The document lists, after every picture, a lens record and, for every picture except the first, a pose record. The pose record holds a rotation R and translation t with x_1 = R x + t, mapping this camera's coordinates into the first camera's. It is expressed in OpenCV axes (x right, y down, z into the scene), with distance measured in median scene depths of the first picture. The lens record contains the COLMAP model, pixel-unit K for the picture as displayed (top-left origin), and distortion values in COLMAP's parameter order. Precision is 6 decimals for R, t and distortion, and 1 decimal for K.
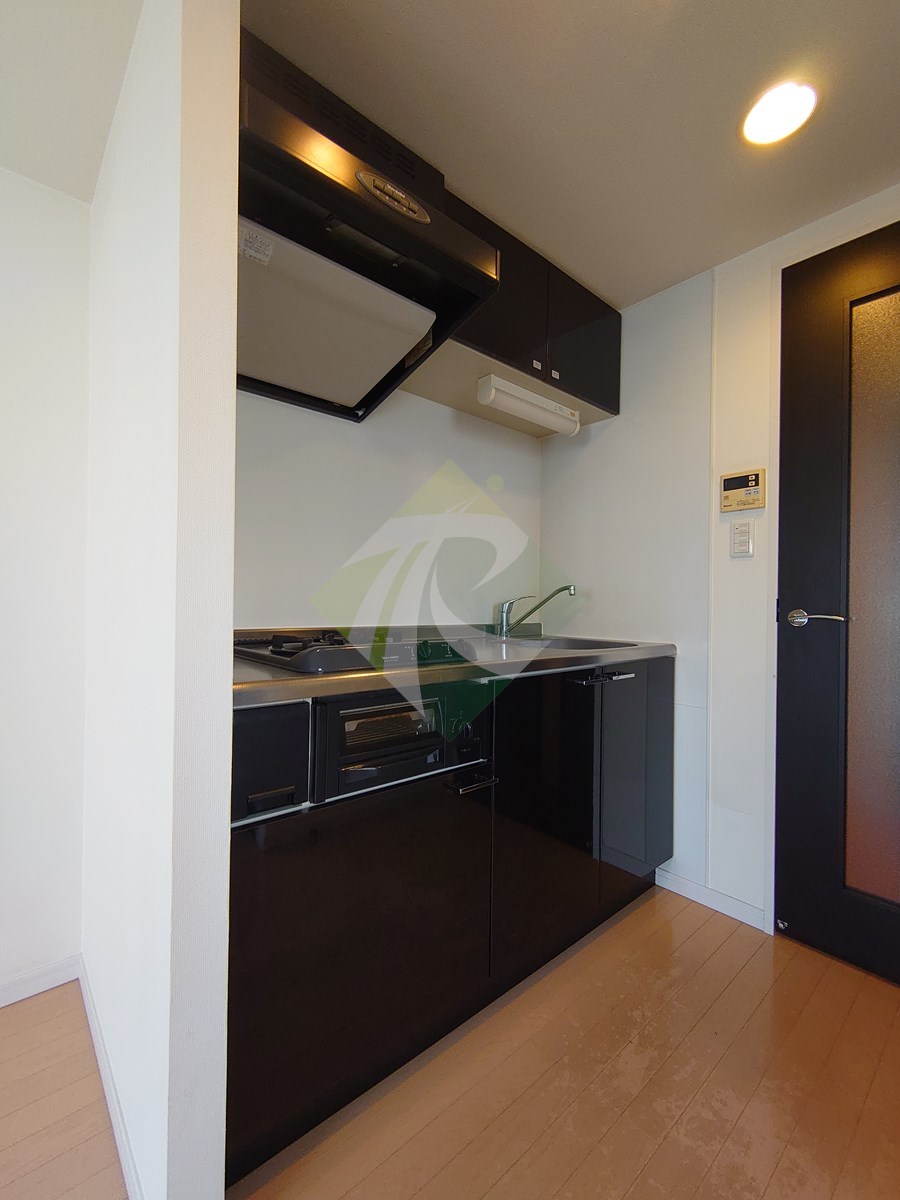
lens RADIAL K [[518.7, 0, 445.6], [0, 518.7, 600.3], [0, 0, 1]] dist [0.000324, 0.000592]
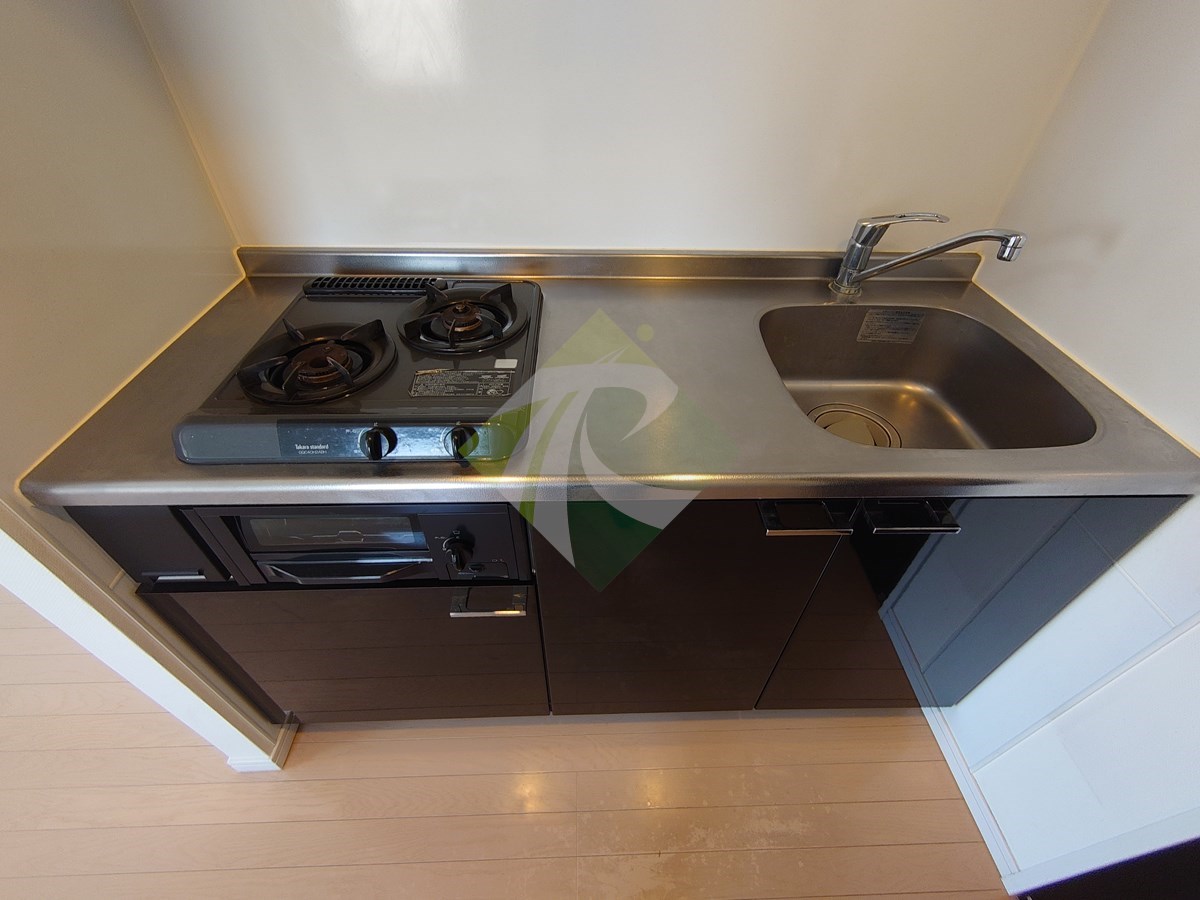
lens RADIAL K [[518.7, 0, 602.2], [0, 518.7, 448.0], [0, 0, 1]] dist [0.000324, 0.000592]
pose [[0.776359, 0.424586, -0.465826, 0.288592], [-0.011146, 0.748198, 0.663381, -0.189499], [0.630193, -0.509830, 0.585603, 0.558818]]
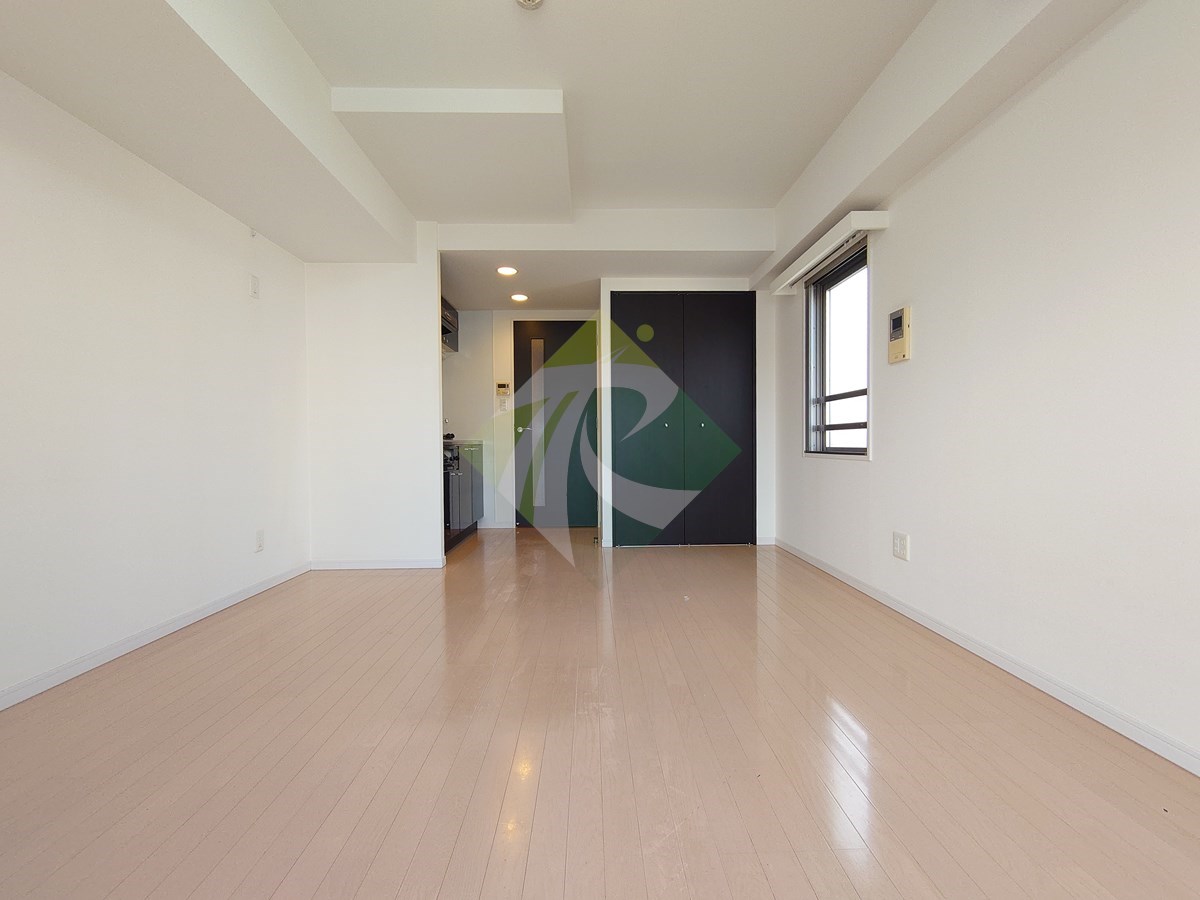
lens RADIAL K [[548.5, 0, 600.0], [0, 548.5, 450.0], [0, 0, 1]] dist [-0.000148, 0.000137]
pose [[0.643558, -0.033820, 0.764650, -1.548829], [0.014427, 0.999382, 0.032060, 0.055316], [-0.765261, -0.009601, 0.643648, -1.523508]]
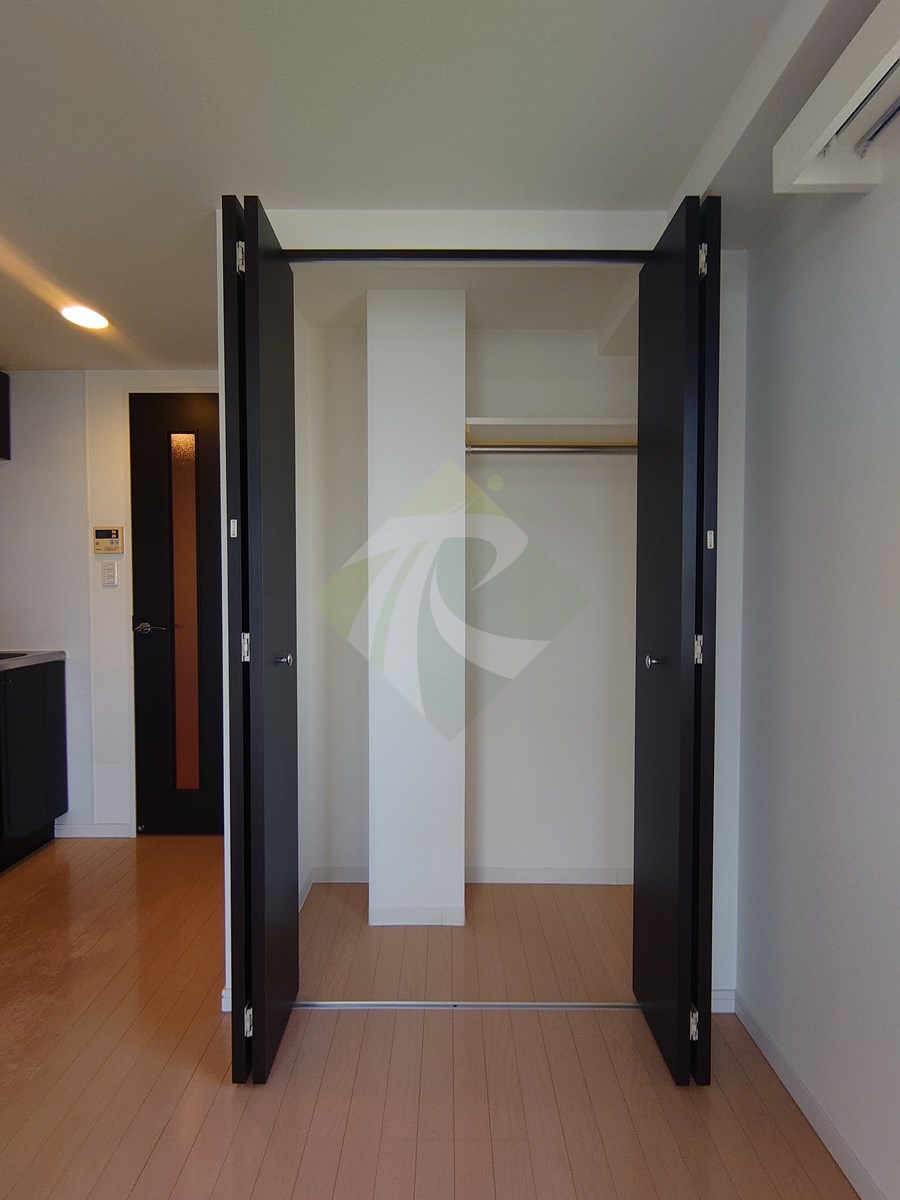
lens RADIAL K [[518.7, 0, 445.6], [0, 518.7, 600.3], [0, 0, 1]] dist [0.000324, 0.000592]
pose [[0.659519, -0.033179, 0.750955, 0.108199], [0.006657, 0.999244, 0.038303, -0.094256], [-0.751658, -0.020263, 0.659241, -0.634796]]
